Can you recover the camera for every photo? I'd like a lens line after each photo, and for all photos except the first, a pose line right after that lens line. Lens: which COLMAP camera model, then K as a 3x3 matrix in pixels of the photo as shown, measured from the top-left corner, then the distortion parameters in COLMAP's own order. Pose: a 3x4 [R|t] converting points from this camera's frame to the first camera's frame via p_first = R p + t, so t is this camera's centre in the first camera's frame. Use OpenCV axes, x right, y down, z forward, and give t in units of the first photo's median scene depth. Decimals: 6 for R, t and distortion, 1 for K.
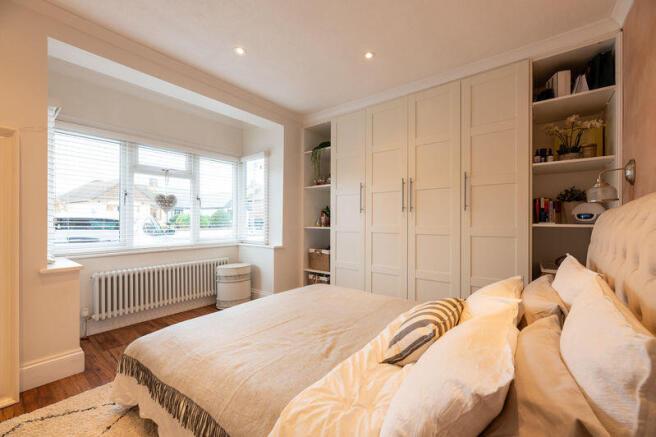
lens RADIAL K [[266.9, 0, 328.0], [0, 266.9, 218.5], [0, 0, 1]] dist [-0.001031, -0.000375]
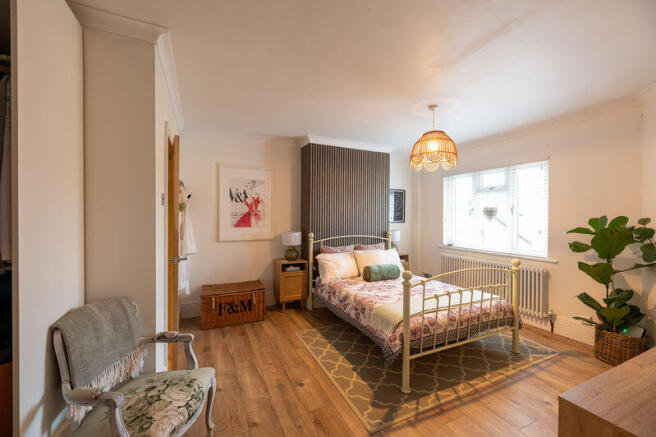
lens RADIAL K [[266.9, 0, 328.0], [0, 266.9, 218.5], [0, 0, 1]] dist [-0.001031, -0.000375]
pose [[-0.442366, 0.006670, -0.896810, 0.888074], [-0.001277, 0.999967, 0.008067, -0.044685], [0.896834, 0.004713, -0.442343, 0.870912]]
